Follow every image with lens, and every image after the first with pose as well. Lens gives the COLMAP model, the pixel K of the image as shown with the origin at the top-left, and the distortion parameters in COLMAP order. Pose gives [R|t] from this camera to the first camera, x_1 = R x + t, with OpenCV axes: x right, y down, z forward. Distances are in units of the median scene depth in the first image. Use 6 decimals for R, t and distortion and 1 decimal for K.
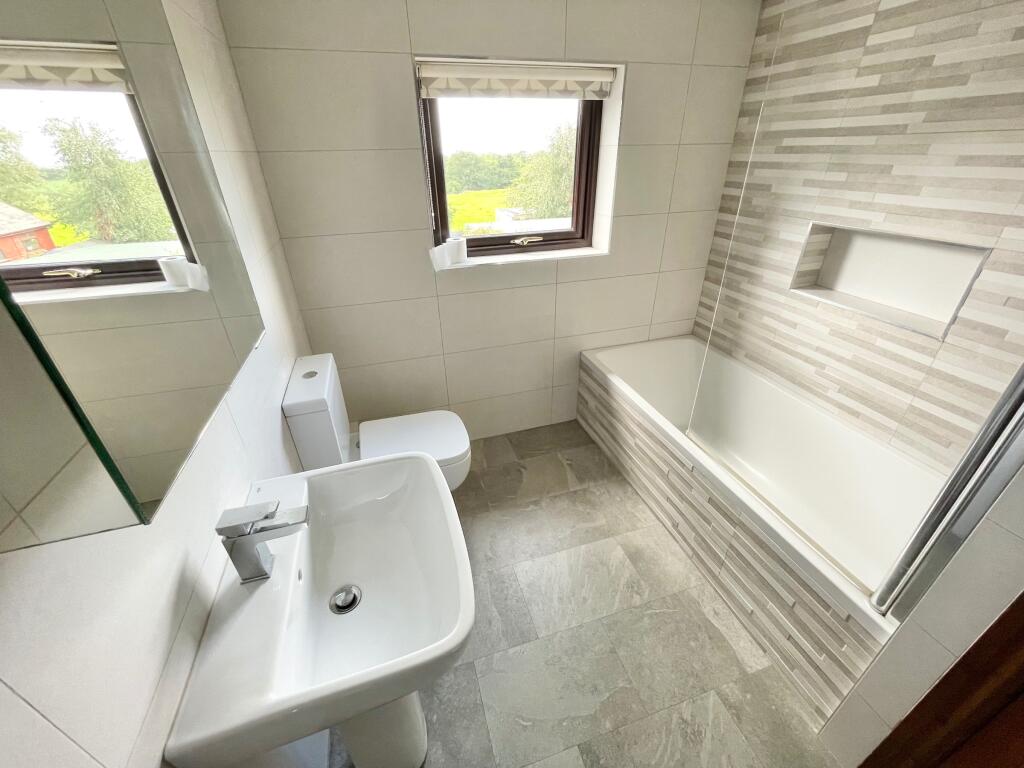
lens RADIAL K [[414.1, 0, 509.6], [0, 414.1, 383.9], [0, 0, 1]] dist [-0.003424, 0.000021]
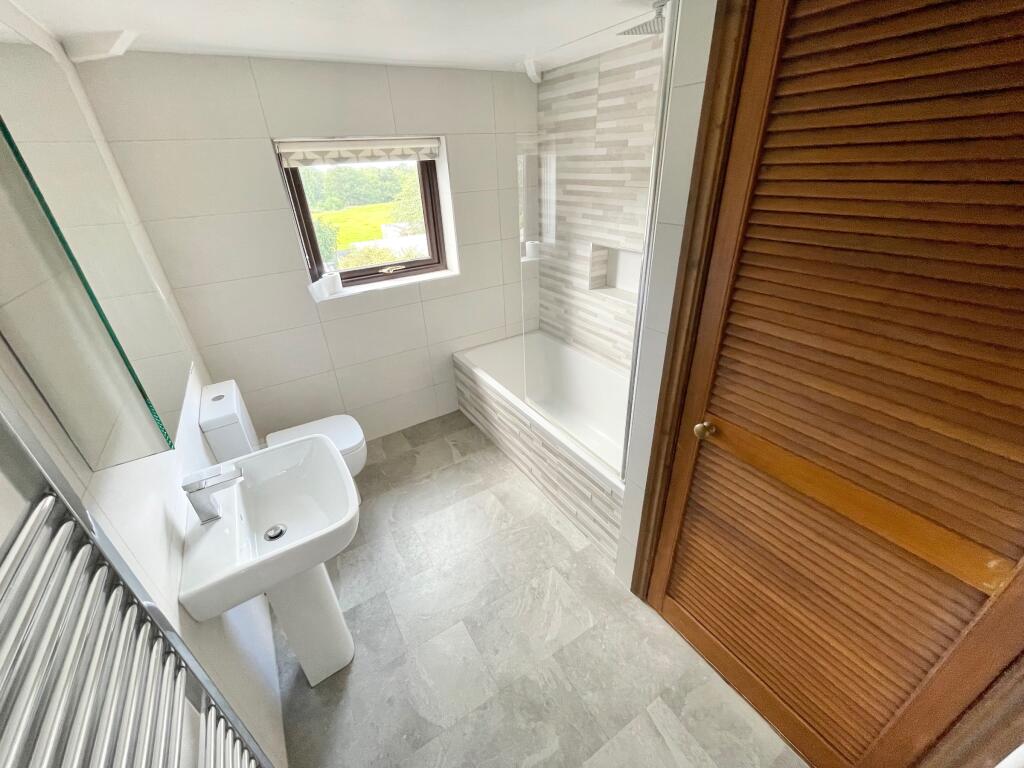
lens RADIAL K [[414.1, 0, 509.6], [0, 414.1, 383.9], [0, 0, 1]] dist [-0.003424, 0.000021]
pose [[0.968254, -0.140020, 0.207070, 0.089298], [0.144238, 0.989529, -0.005336, 0.054741], [-0.204154, 0.035034, 0.978312, -0.308164]]
